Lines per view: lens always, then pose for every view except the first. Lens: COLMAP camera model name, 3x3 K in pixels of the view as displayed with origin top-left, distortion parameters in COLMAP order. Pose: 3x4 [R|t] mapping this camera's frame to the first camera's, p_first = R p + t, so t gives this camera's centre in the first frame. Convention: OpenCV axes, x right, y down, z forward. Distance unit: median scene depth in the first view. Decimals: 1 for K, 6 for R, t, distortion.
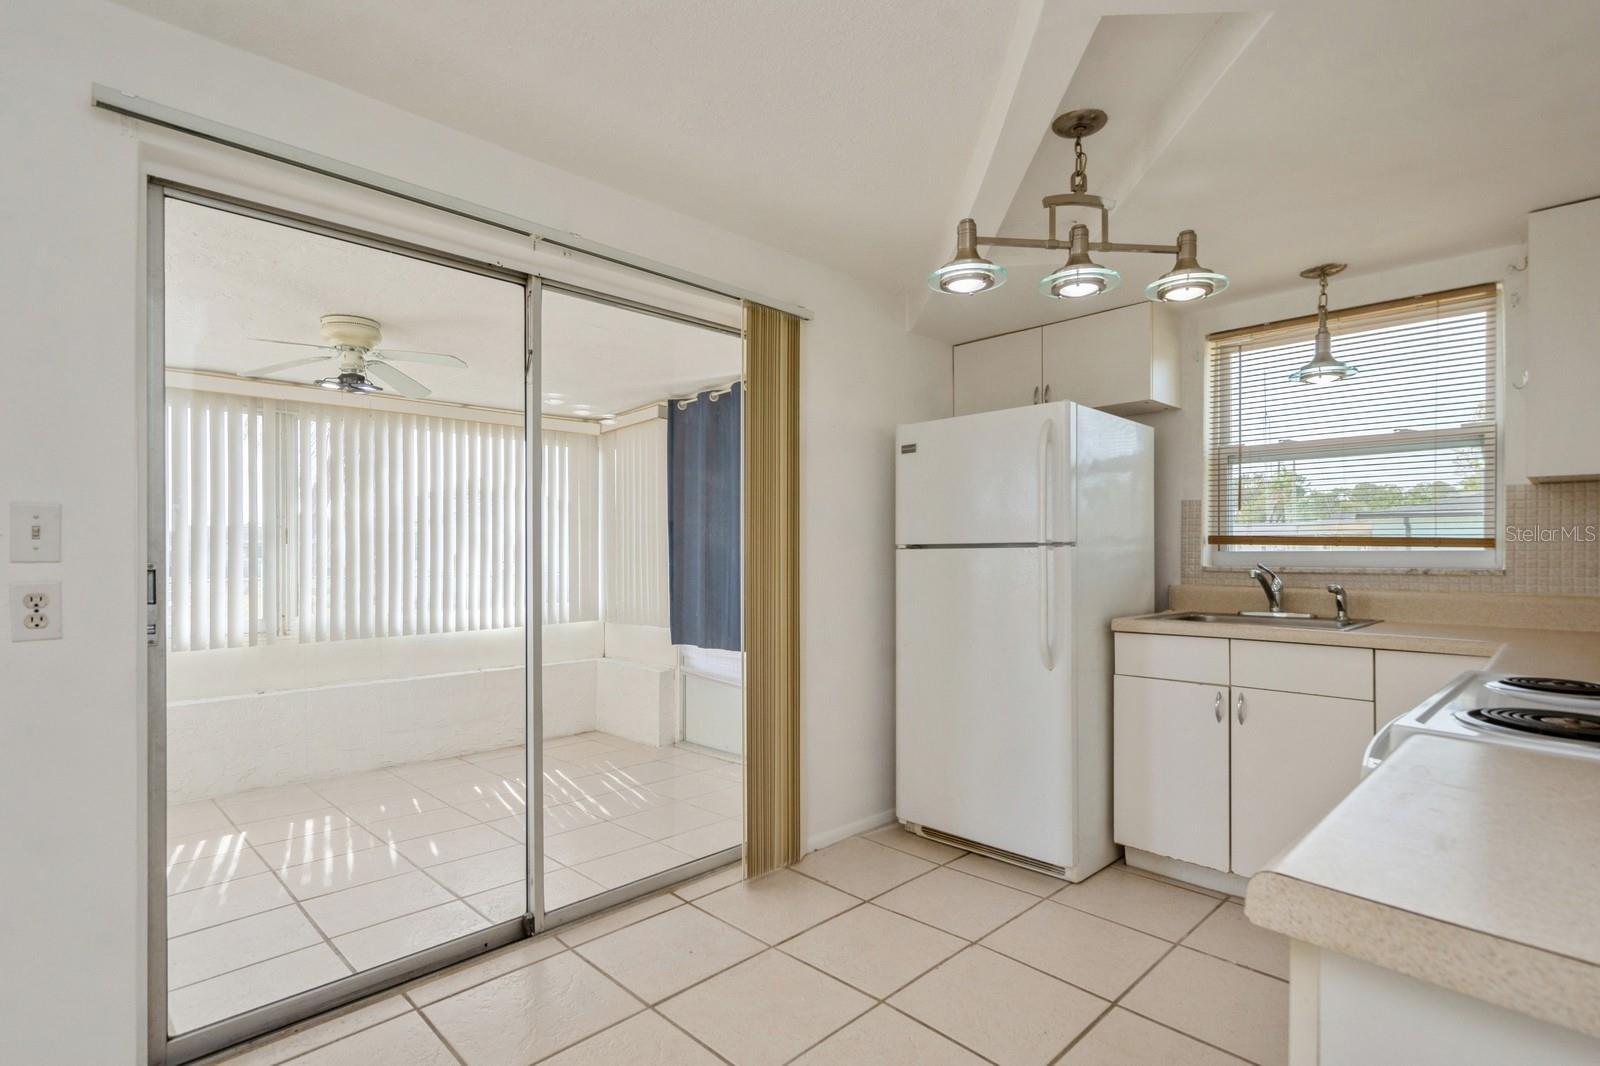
lens RADIAL K [[780.3, 0, 813.4], [0, 780.3, 556.0], [0, 0, 1]] dist [0.015246, -0.000122]
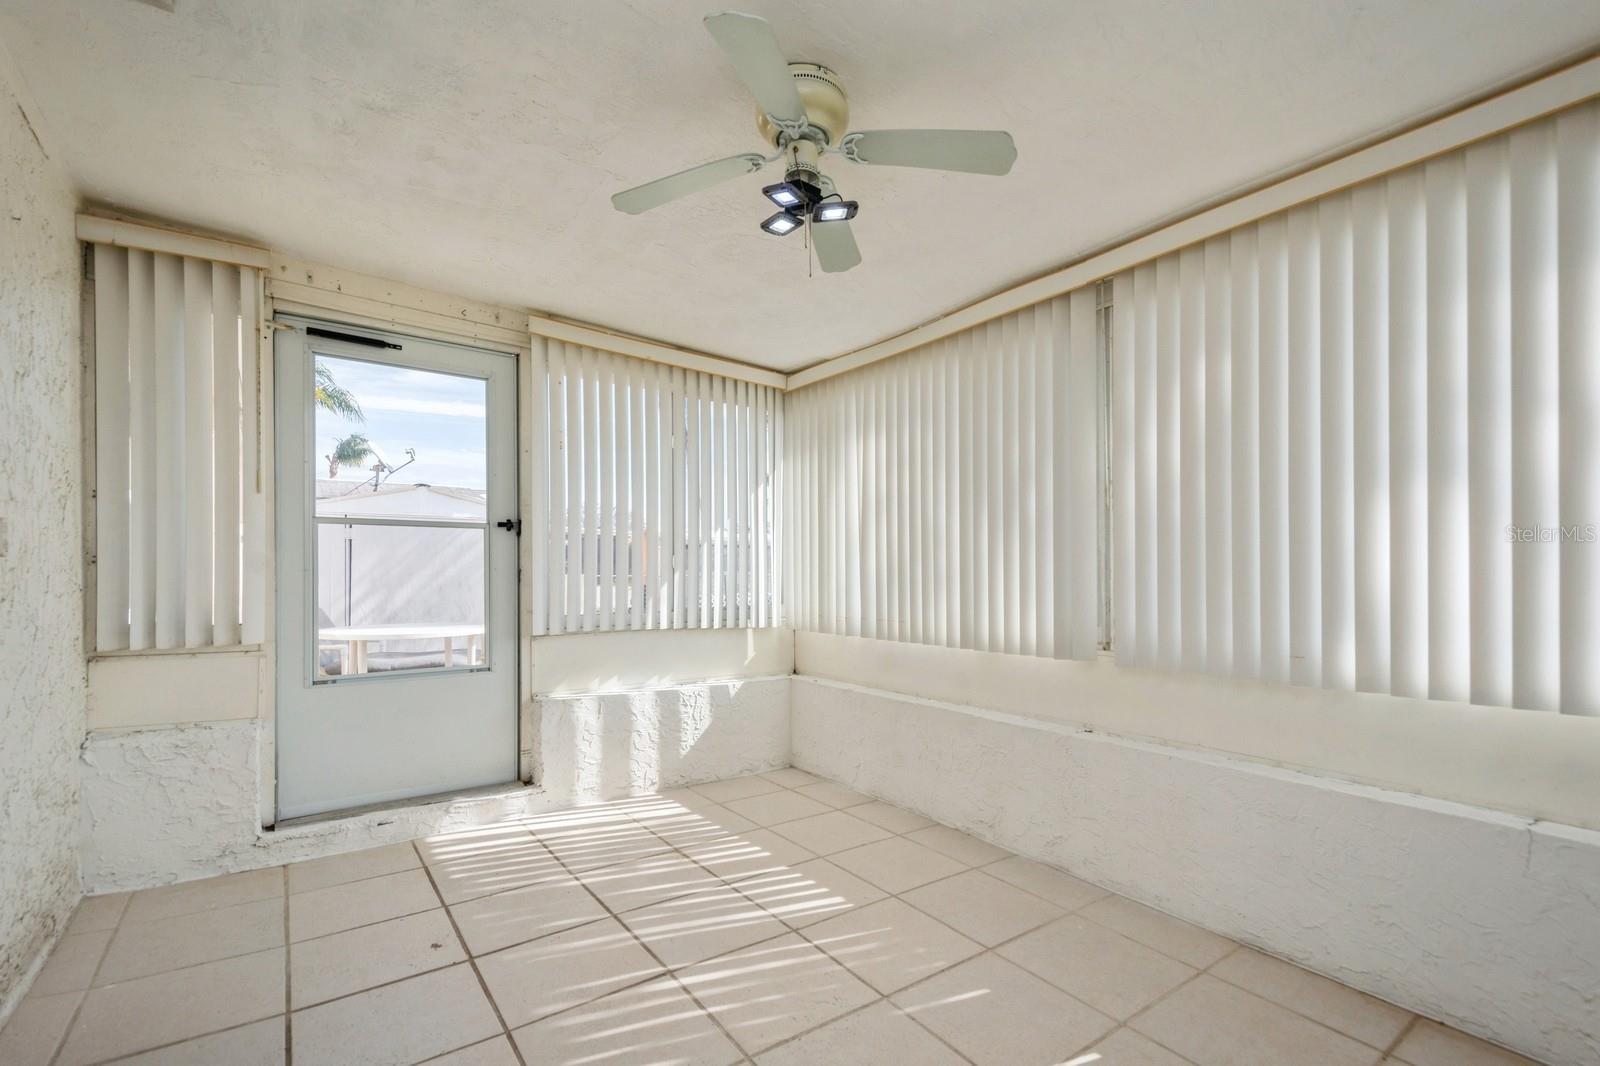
lens RADIAL K [[712.9, 0, 826.5], [0, 712.9, 571.1], [0, 0, 1]] dist [0.018098, -0.000608]
pose [[-0.137052, 0.002693, -0.990560, -0.101236], [0.002686, 0.999994, 0.002347, 0.055768], [0.990560, -0.002339, -0.137059, 1.377201]]
